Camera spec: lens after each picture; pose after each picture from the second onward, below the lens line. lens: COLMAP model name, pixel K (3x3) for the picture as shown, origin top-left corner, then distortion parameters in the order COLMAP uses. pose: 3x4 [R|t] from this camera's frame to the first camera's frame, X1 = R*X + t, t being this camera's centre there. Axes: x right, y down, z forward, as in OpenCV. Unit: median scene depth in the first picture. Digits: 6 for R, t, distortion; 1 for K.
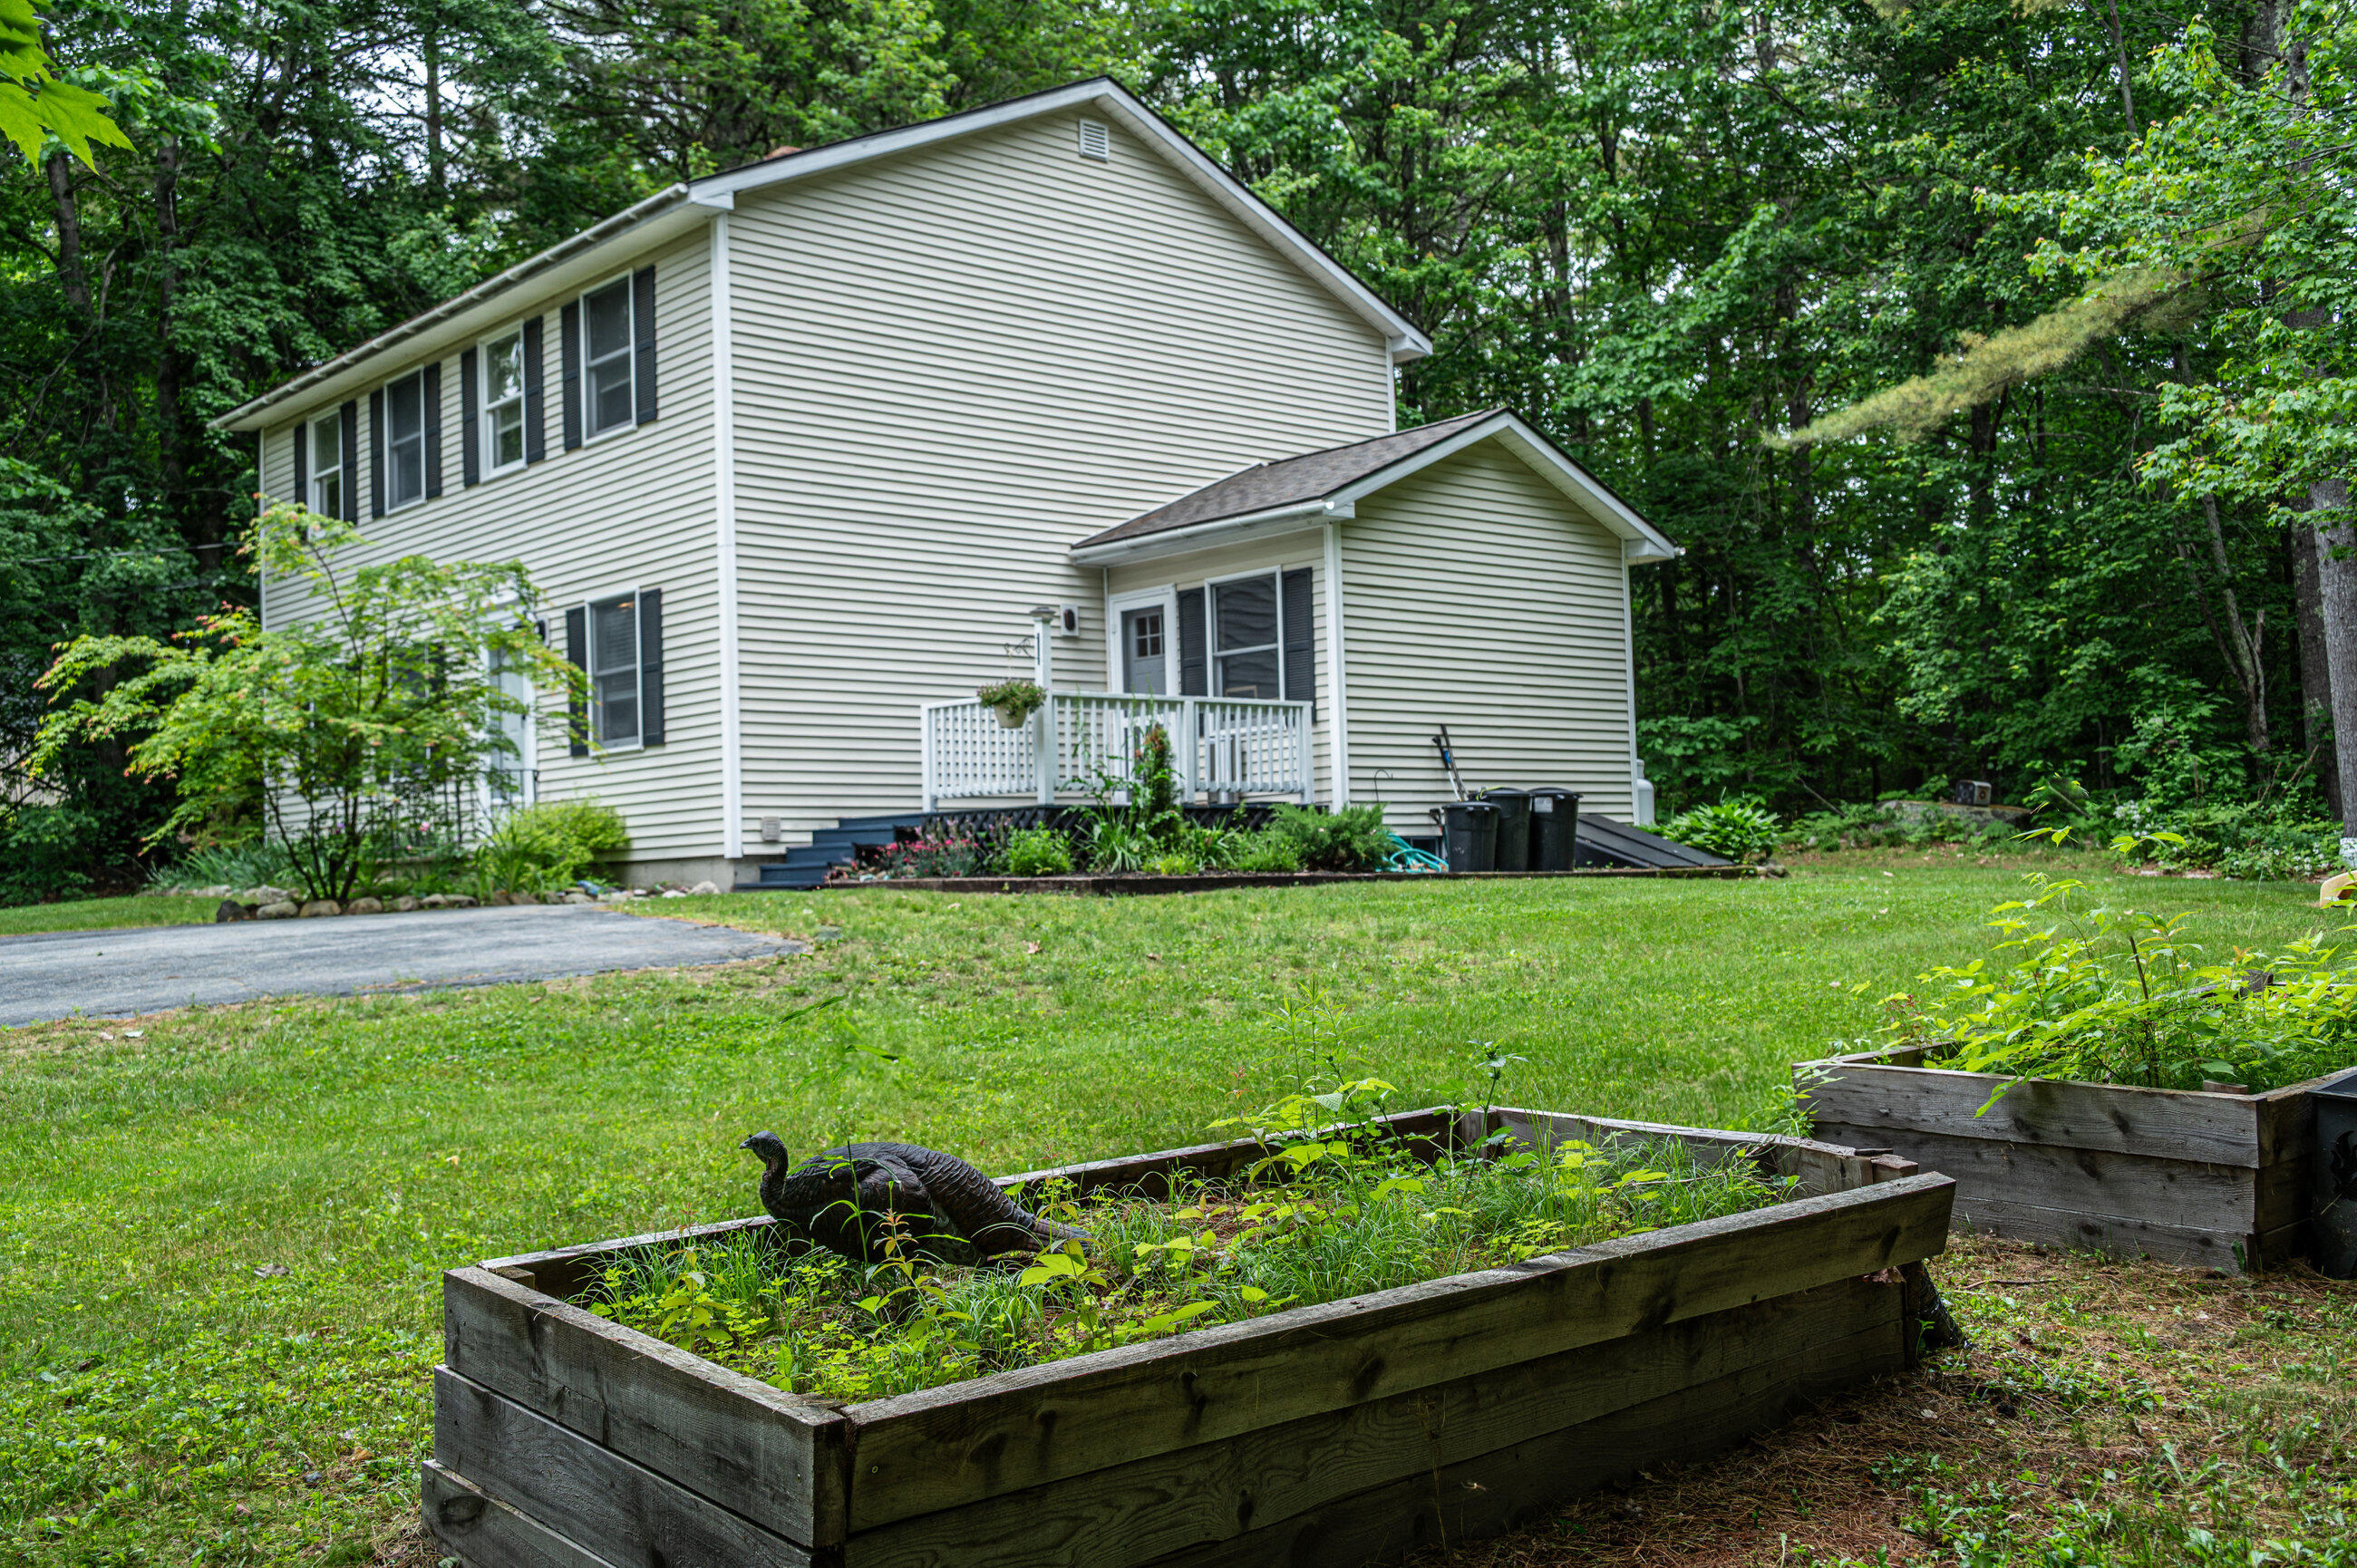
lens RADIAL K [[2221.9, 0, 1179.1], [0, 2221.9, 774.3], [0, 0, 1]] dist [-0.005677, 0.000000]
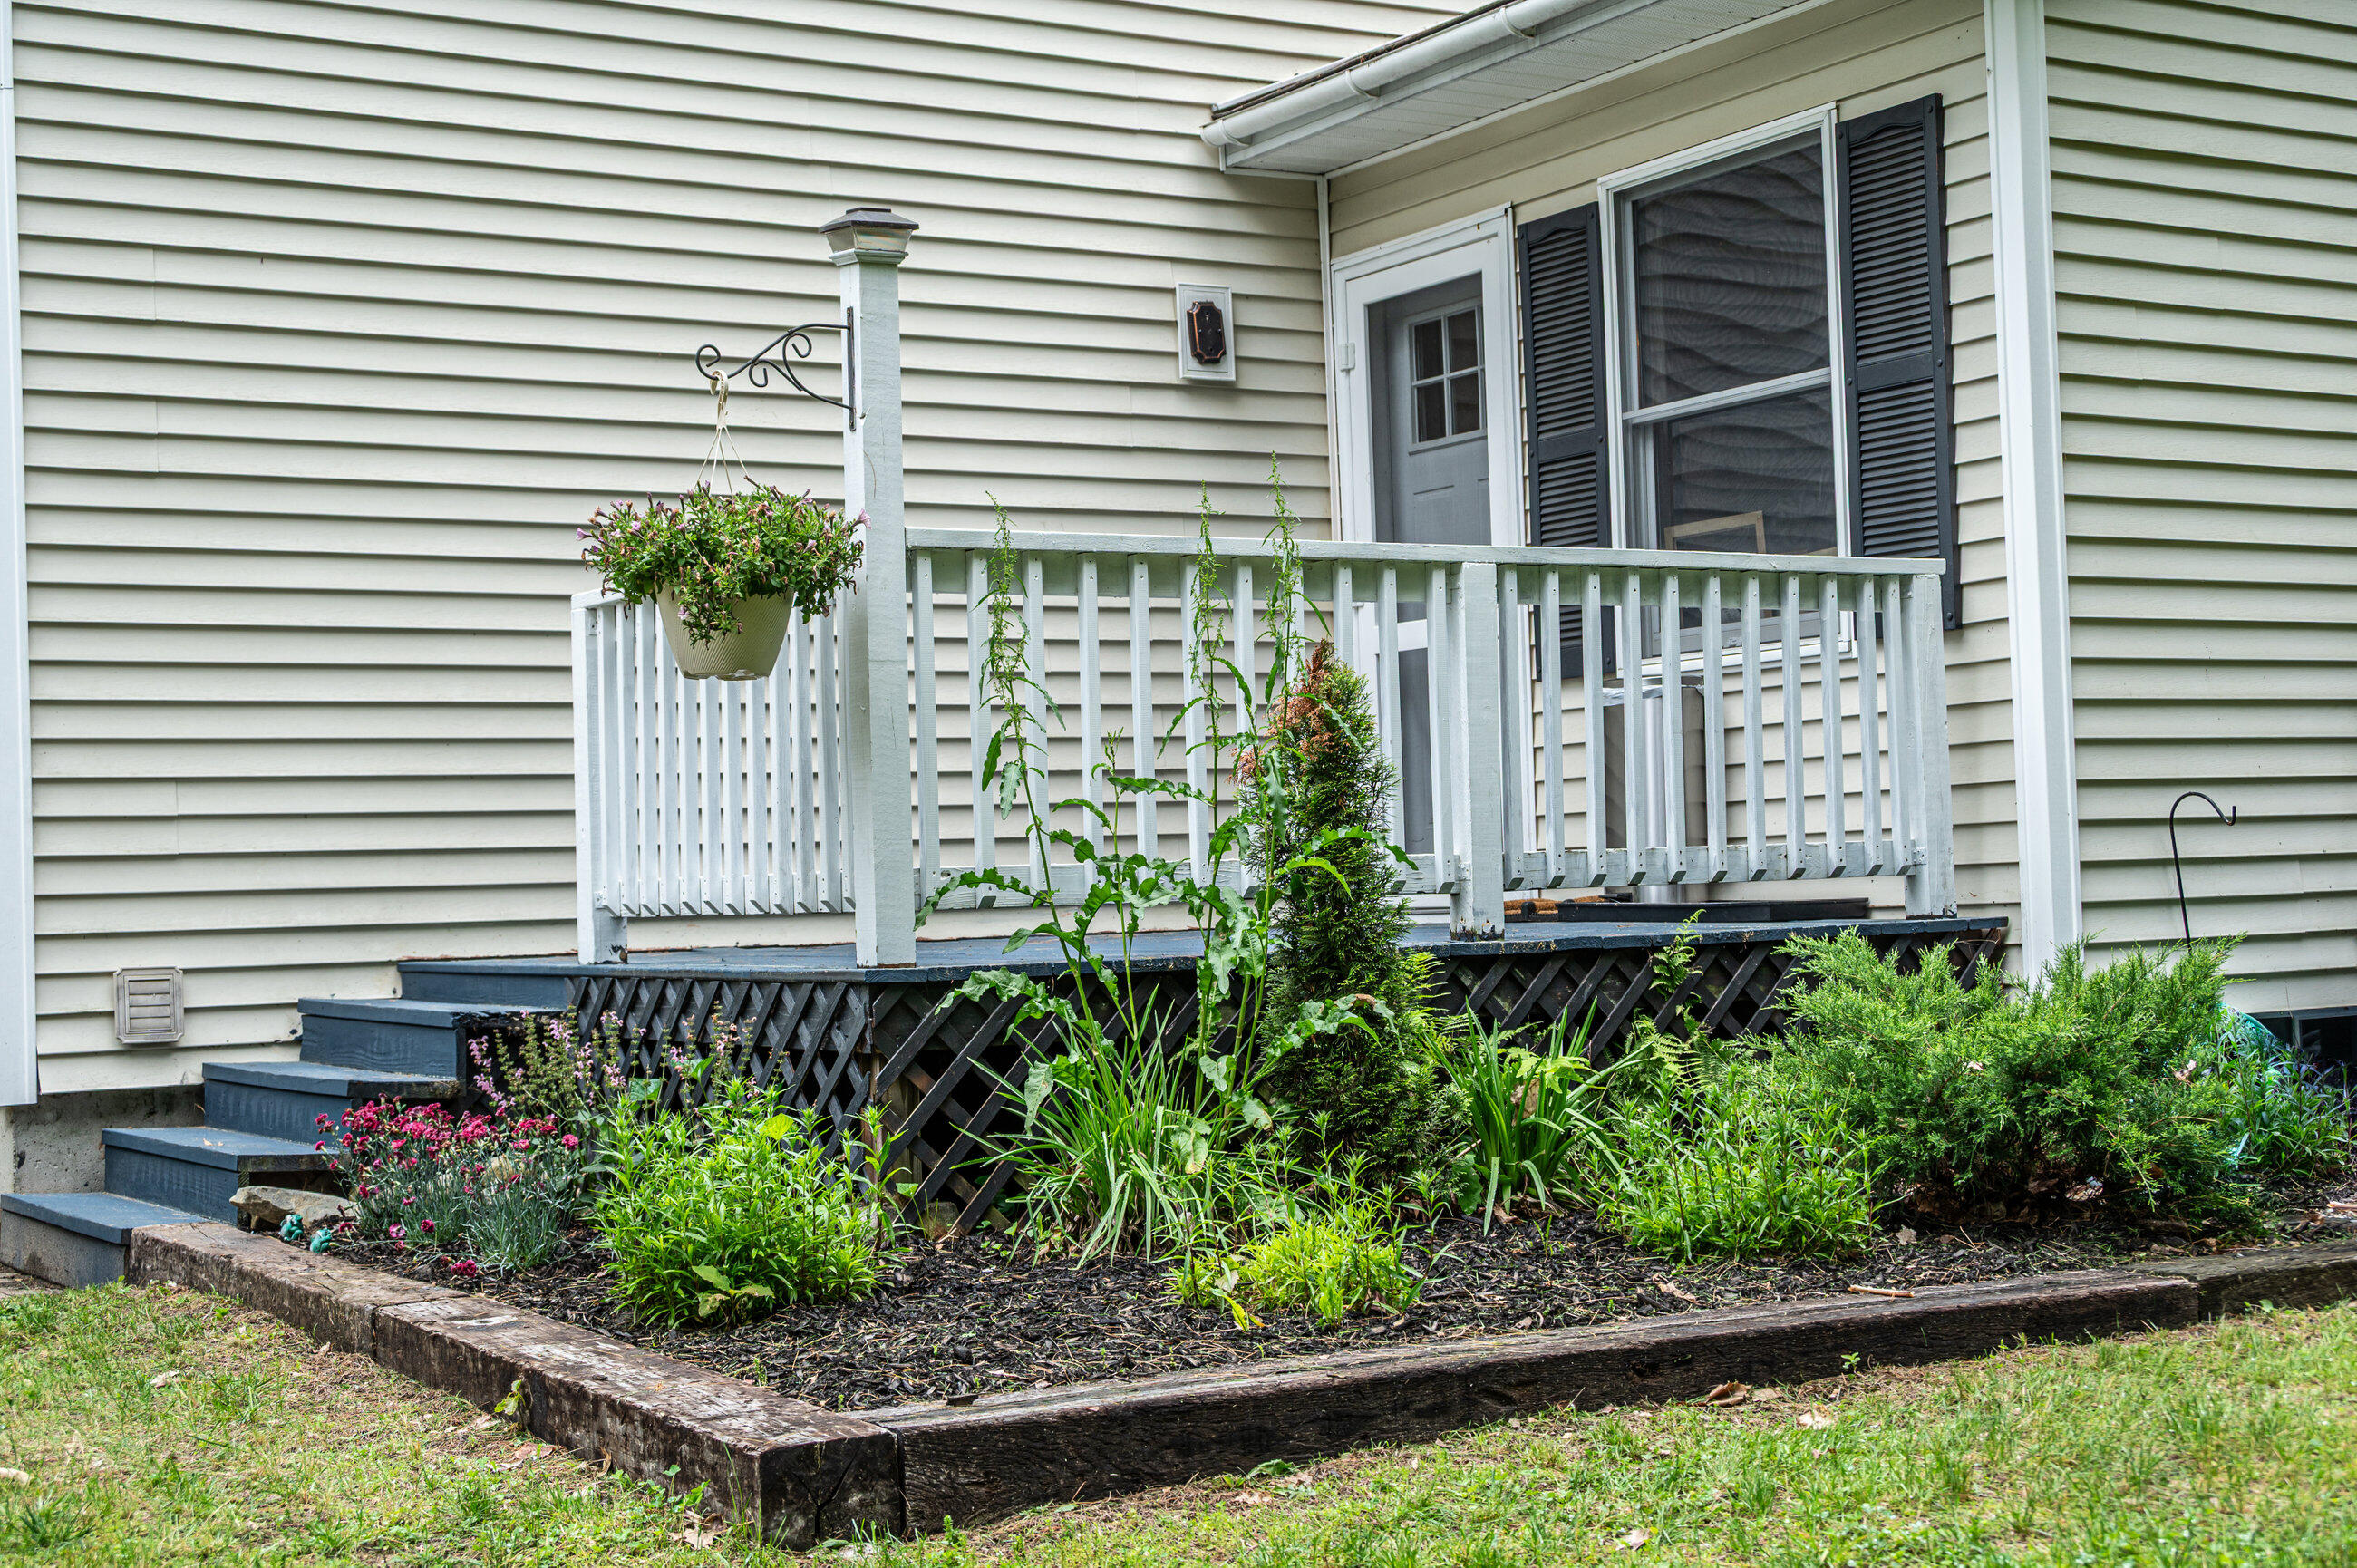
lens RADIAL K [[3287.4, 0, 1182.4], [0, 3287.4, 795.5], [0, 0, 1]] dist [-0.019077, 0.000000]
pose [[0.983304, -0.009135, -0.181740, 0.039231], [0.014251, 0.999538, 0.026861, -0.014439], [0.181410, -0.029003, 0.982980, 0.554826]]
